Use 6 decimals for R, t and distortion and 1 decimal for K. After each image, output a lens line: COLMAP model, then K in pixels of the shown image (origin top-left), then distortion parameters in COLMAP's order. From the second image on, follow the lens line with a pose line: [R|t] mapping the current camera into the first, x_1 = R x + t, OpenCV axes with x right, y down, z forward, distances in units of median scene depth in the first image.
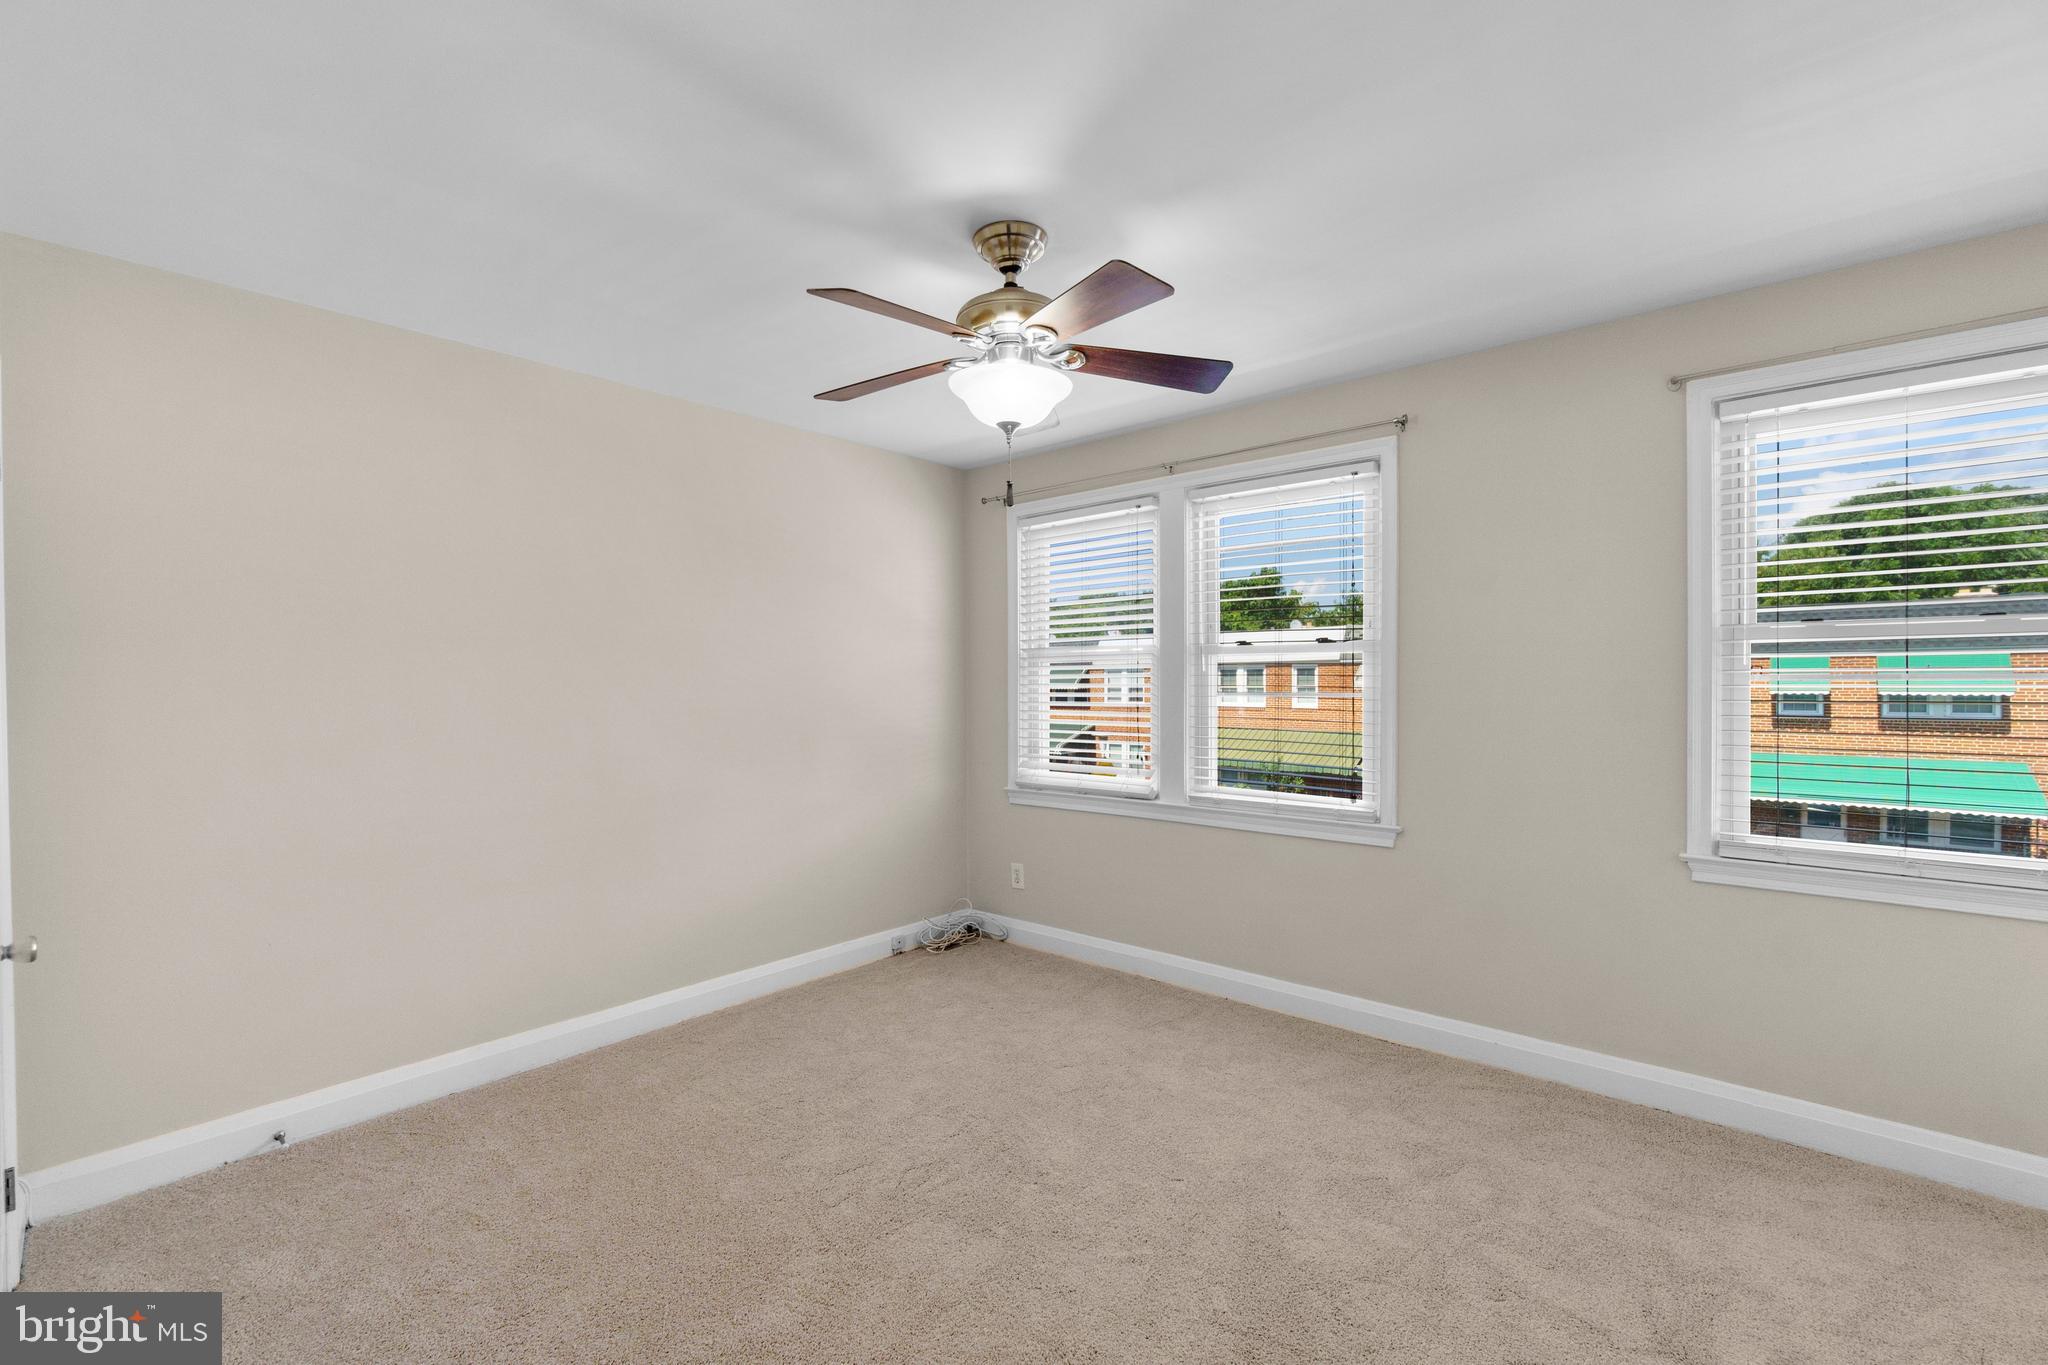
lens RADIAL K [[890.4, 0, 1022.9], [0, 890.4, 685.6], [0, 0, 1]] dist [-0.001524, 0.000002]
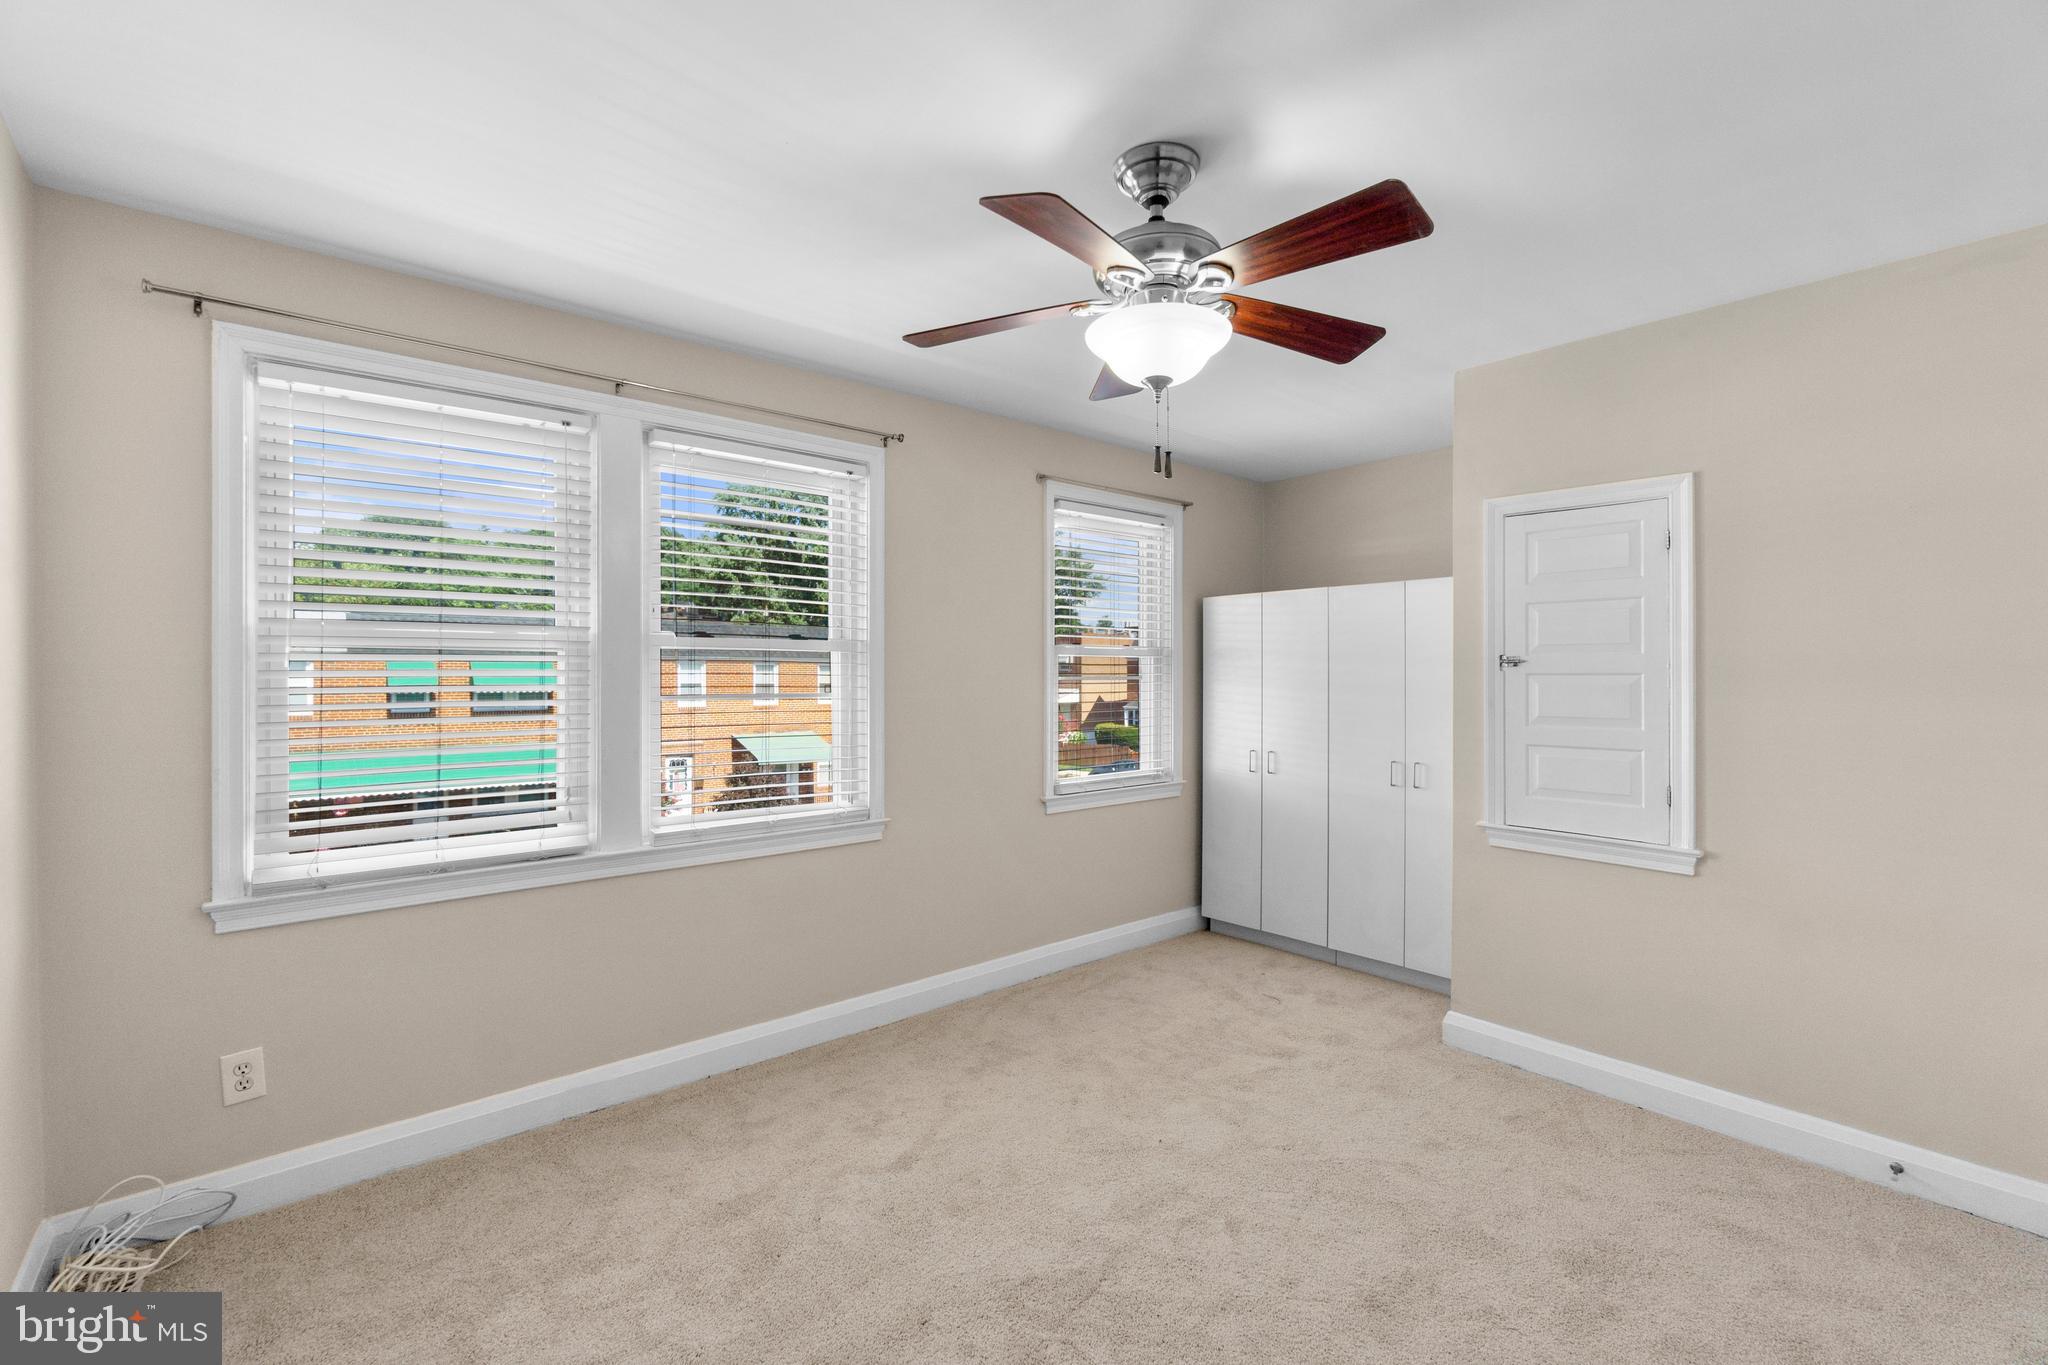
lens RADIAL K [[885.3, 0, 1012.3], [0, 885.3, 675.9], [0, 0, 1]] dist [0.000332, 0.000160]
pose [[0.142765, 0.004803, 0.989745, -0.563767], [0.007518, 0.999954, -0.005937, -0.003302], [-0.989728, 0.008288, 0.142722, 0.656297]]
